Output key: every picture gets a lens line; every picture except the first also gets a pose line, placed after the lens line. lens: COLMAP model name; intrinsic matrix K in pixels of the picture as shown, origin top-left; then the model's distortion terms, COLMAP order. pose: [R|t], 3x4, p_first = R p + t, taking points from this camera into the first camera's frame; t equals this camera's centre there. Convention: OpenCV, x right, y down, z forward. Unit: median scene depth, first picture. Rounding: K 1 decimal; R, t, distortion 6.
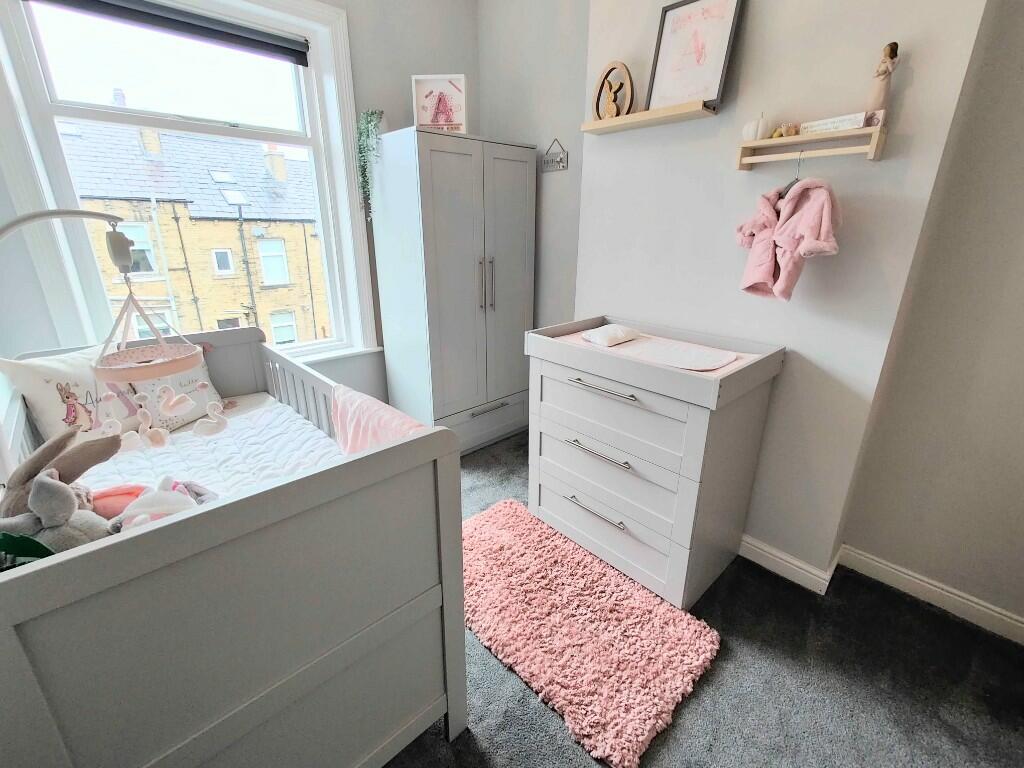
lens RADIAL K [[447.9, 0, 512.8], [0, 447.9, 378.8], [0, 0, 1]] dist [0.001694, -0.000504]
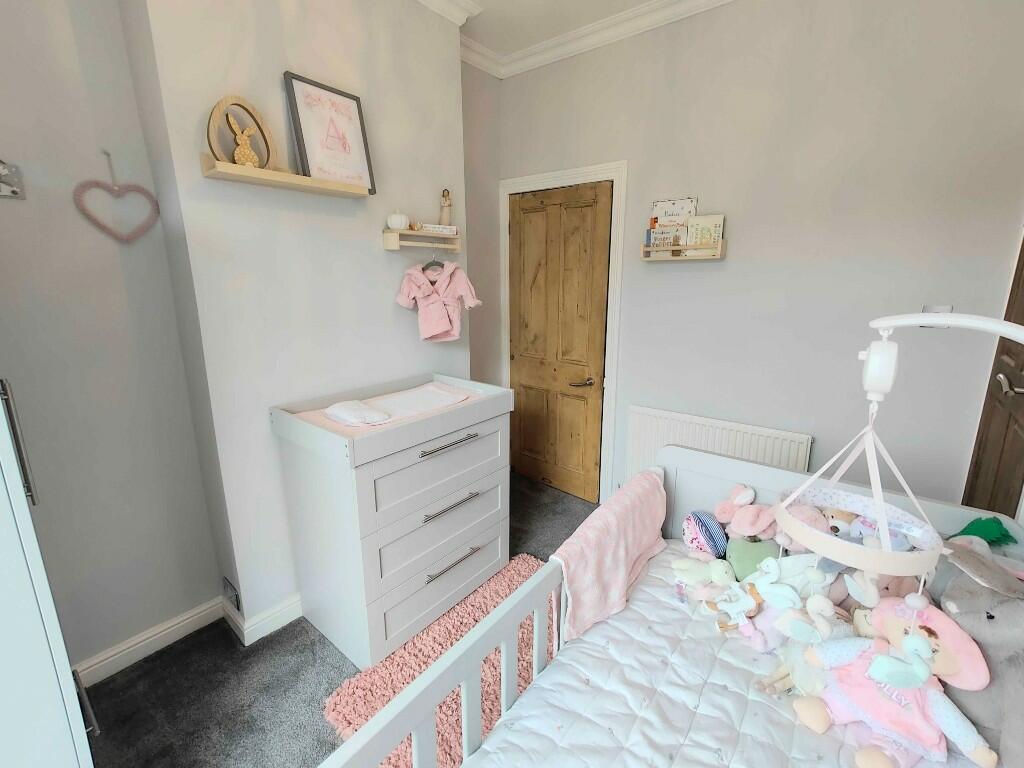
lens RADIAL K [[447.9, 0, 512.4], [0, 447.9, 381.6], [0, 0, 1]] dist [0.001694, -0.000504]
pose [[-0.142867, -0.230761, 0.962465, -0.816287], [0.320954, 0.909089, 0.265605, -0.352110], [-0.936257, 0.346853, -0.055815, 0.873105]]
